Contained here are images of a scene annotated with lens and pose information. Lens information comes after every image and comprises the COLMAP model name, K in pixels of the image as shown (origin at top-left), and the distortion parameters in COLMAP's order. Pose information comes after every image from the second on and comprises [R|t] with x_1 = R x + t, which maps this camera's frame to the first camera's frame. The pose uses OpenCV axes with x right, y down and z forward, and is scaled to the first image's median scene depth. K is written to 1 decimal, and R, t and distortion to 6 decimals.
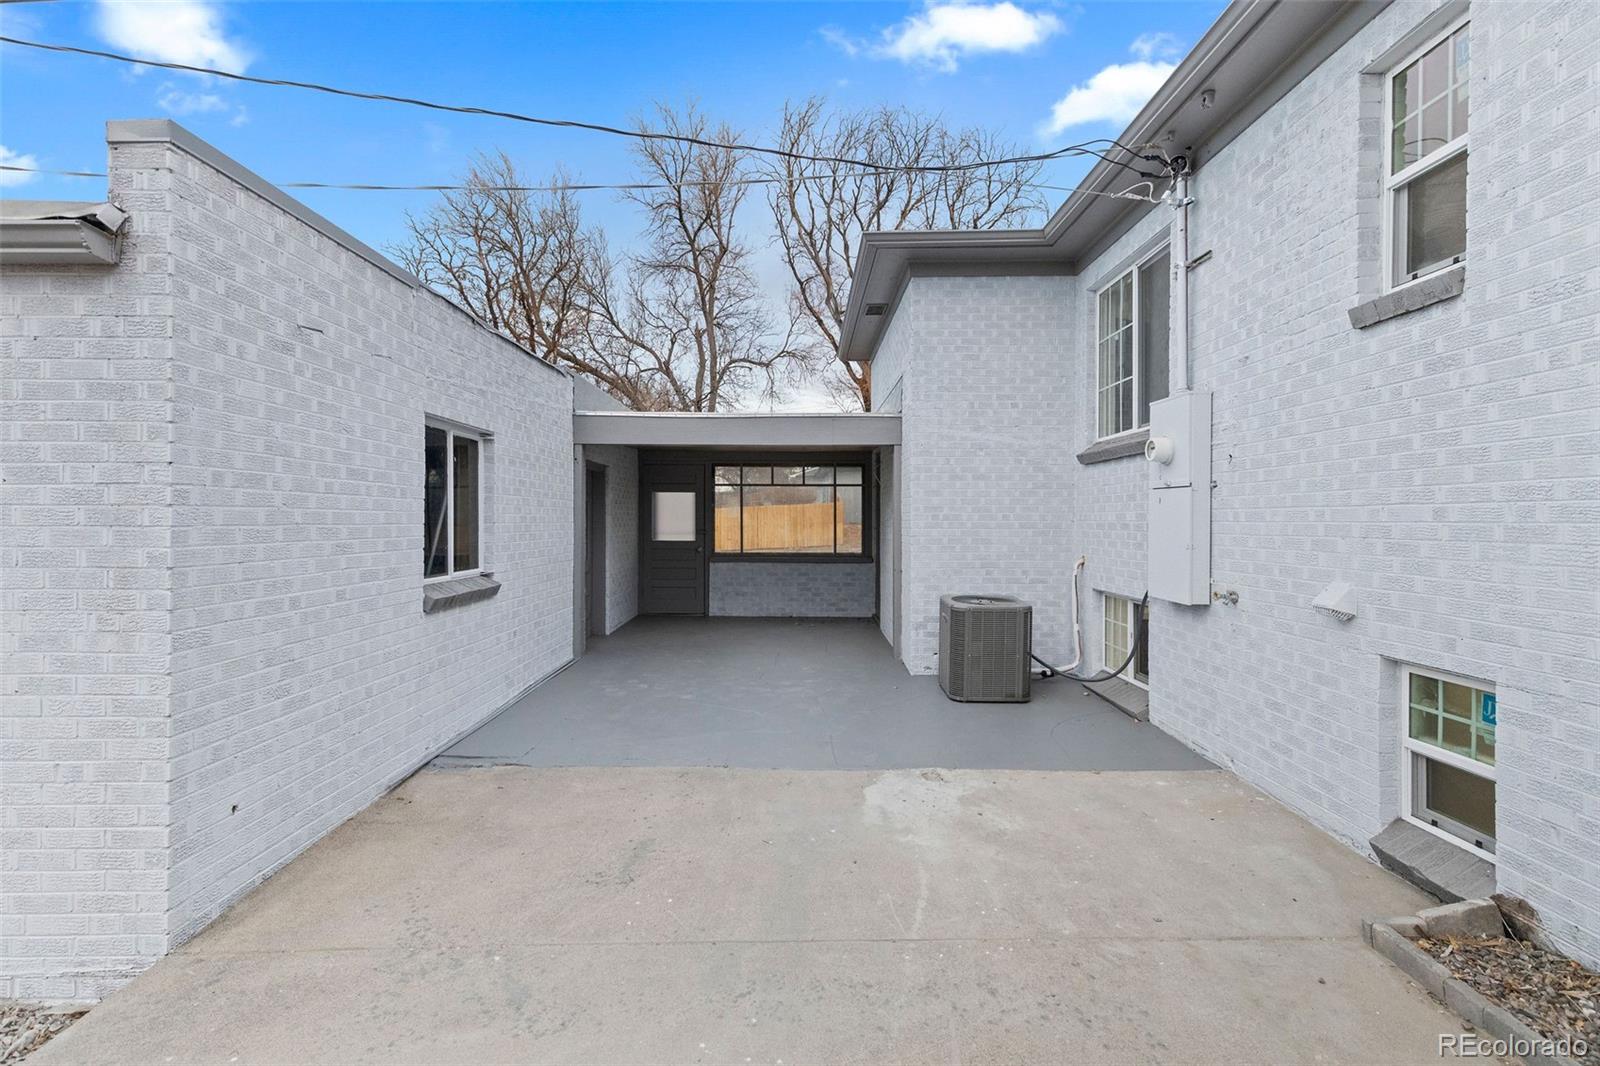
lens RADIAL K [[727.3, 0, 804.3], [0, 727.3, 517.6], [0, 0, 1]] dist [0.010670, -0.001974]
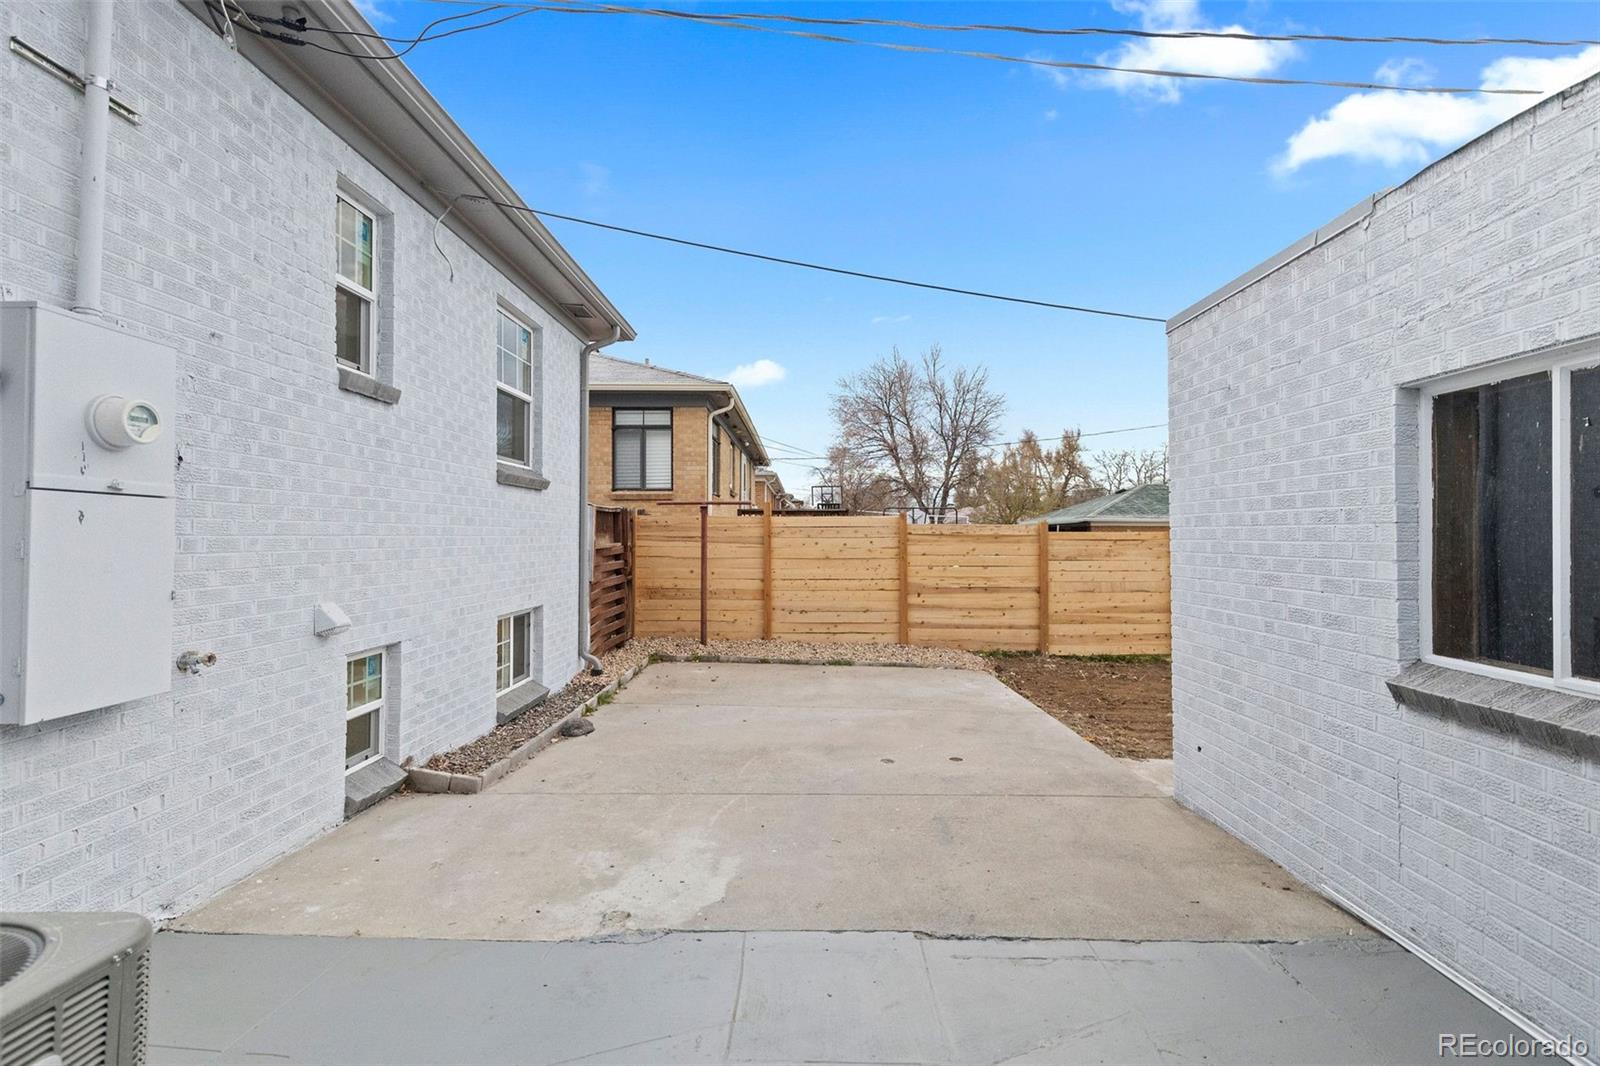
lens RADIAL K [[727.3, 0, 800.4], [0, 727.3, 529.6], [0, 0, 1]] dist [0.010670, -0.001974]
pose [[-0.999573, -0.002053, 0.029147, -0.023862], [-0.002418, 0.999919, -0.012505, -0.010952], [-0.029119, -0.012570, -0.999497, 1.843495]]
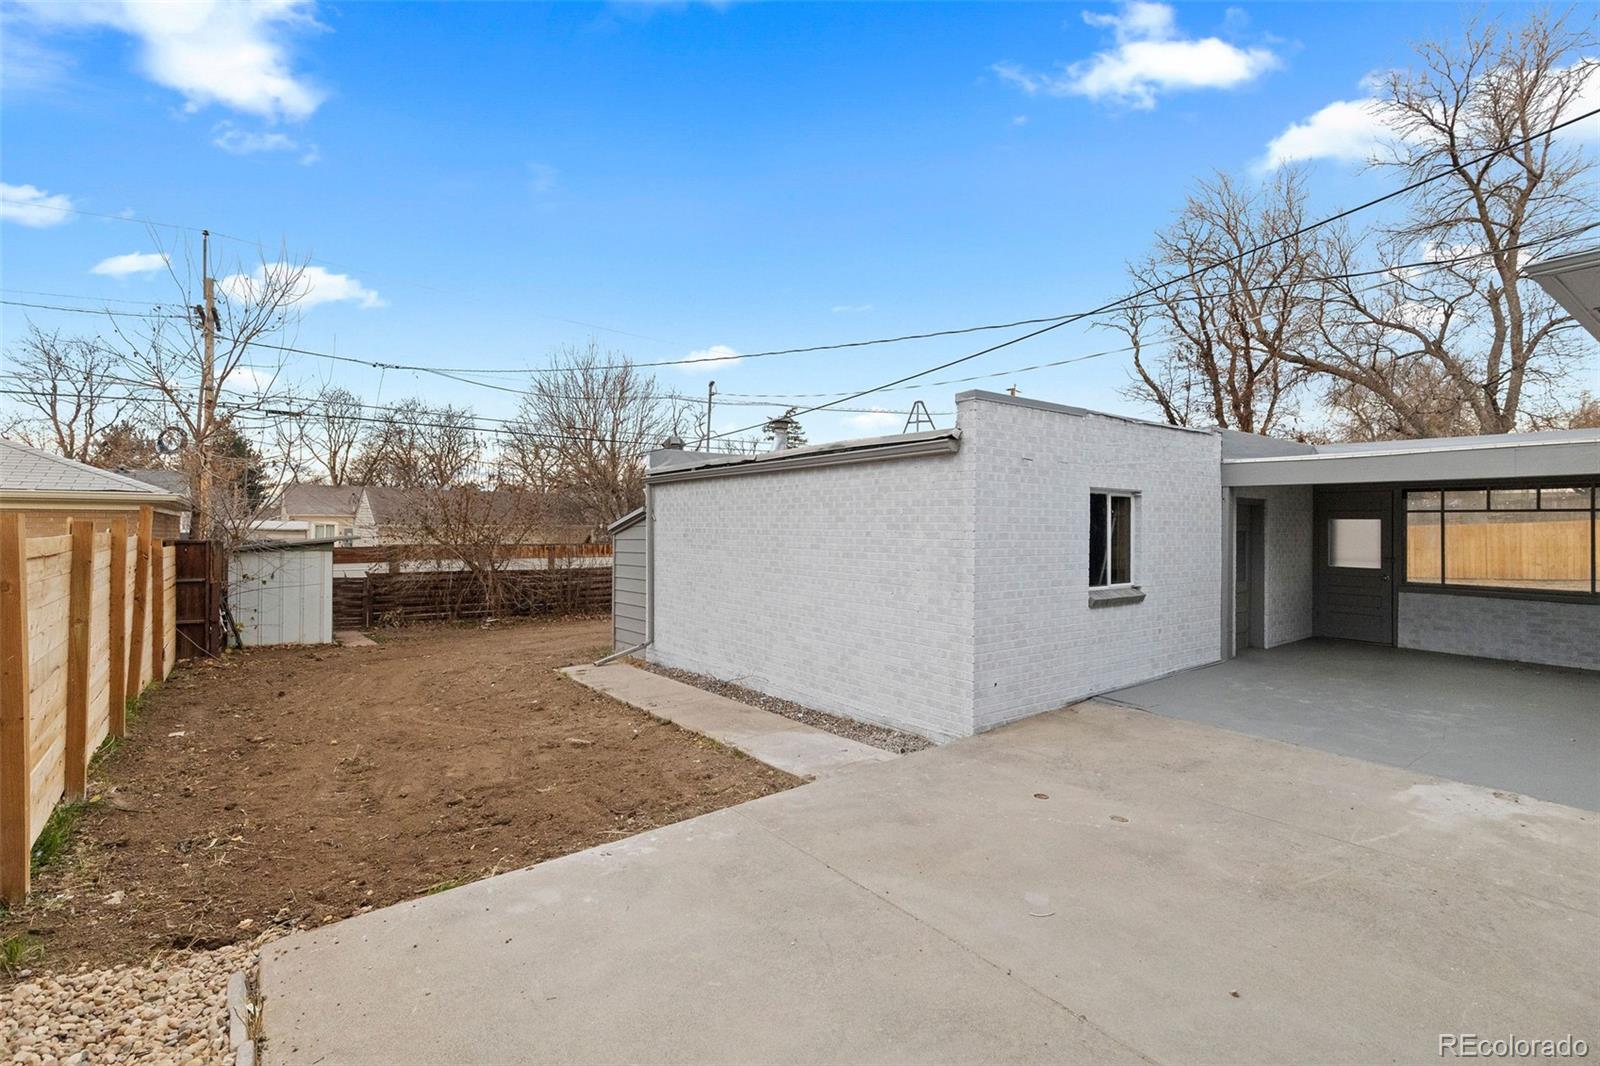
lens RADIAL K [[727.3, 0, 790.5], [0, 727.3, 525.9], [0, 0, 1]] dist [0.010670, -0.001974]
pose [[0.588140, 0.003820, -0.808750, 0.476222], [-0.004625, 0.999988, 0.001360, -0.061612], [0.808746, 0.002940, 0.588150, -0.597616]]
